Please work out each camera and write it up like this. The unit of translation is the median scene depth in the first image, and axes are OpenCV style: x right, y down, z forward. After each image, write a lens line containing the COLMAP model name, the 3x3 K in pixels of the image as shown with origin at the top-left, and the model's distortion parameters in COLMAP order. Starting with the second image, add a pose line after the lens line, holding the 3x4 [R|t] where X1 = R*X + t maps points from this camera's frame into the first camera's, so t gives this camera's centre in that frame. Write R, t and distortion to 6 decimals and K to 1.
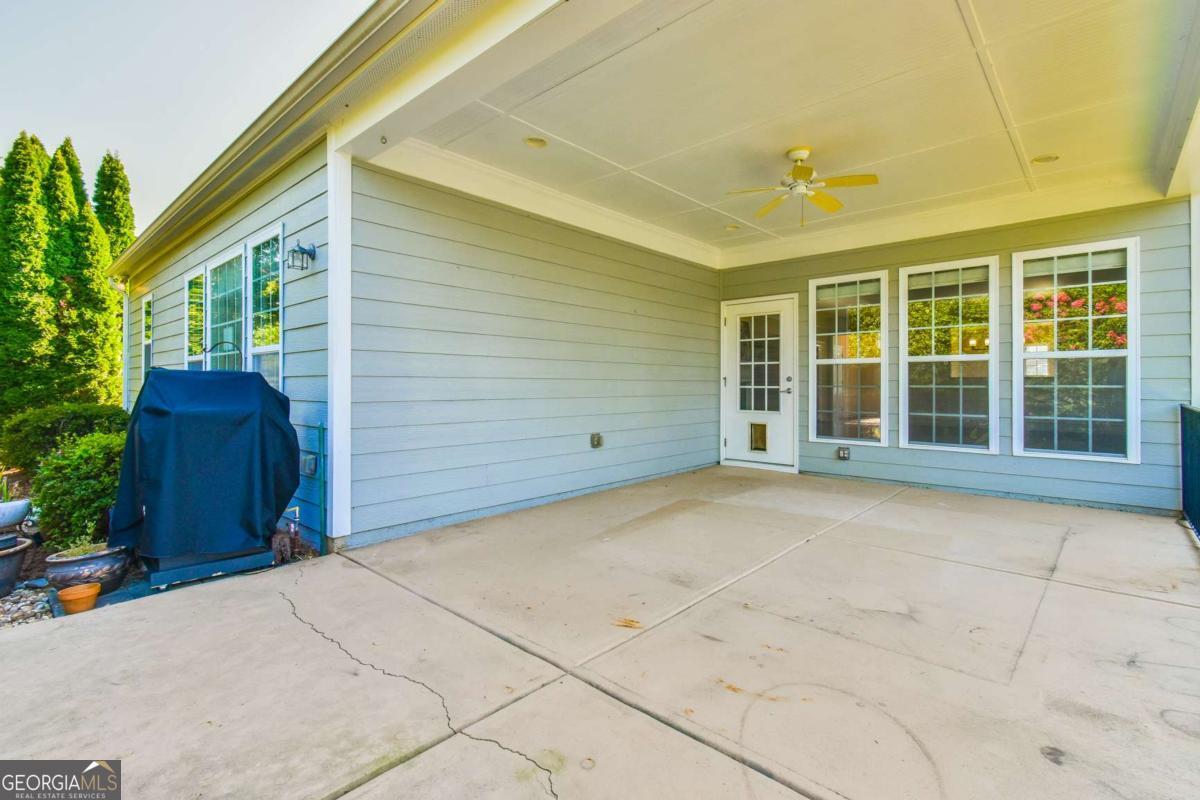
lens RADIAL K [[566.3, 0, 564.5], [0, 566.3, 396.6], [0, 0, 1]] dist [-0.041381, 0.000363]
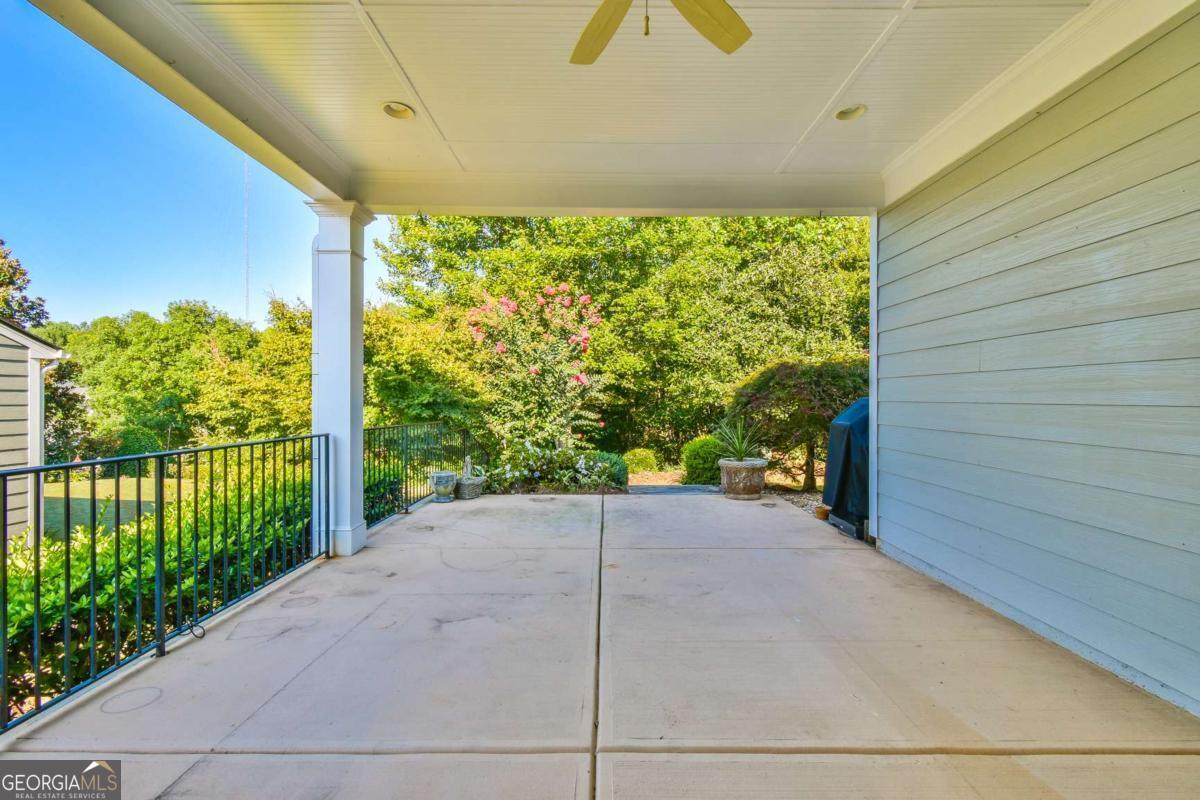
lens RADIAL K [[530.3, 0, 600.0], [0, 530.3, 400.0], [0, 0, 1]] dist [0.000482, -0.000030]
pose [[-0.714423, 0.007781, -0.699671, 1.219951], [-0.004475, 0.999867, 0.015688, -0.080782], [0.699700, 0.014339, -0.714293, 2.123987]]
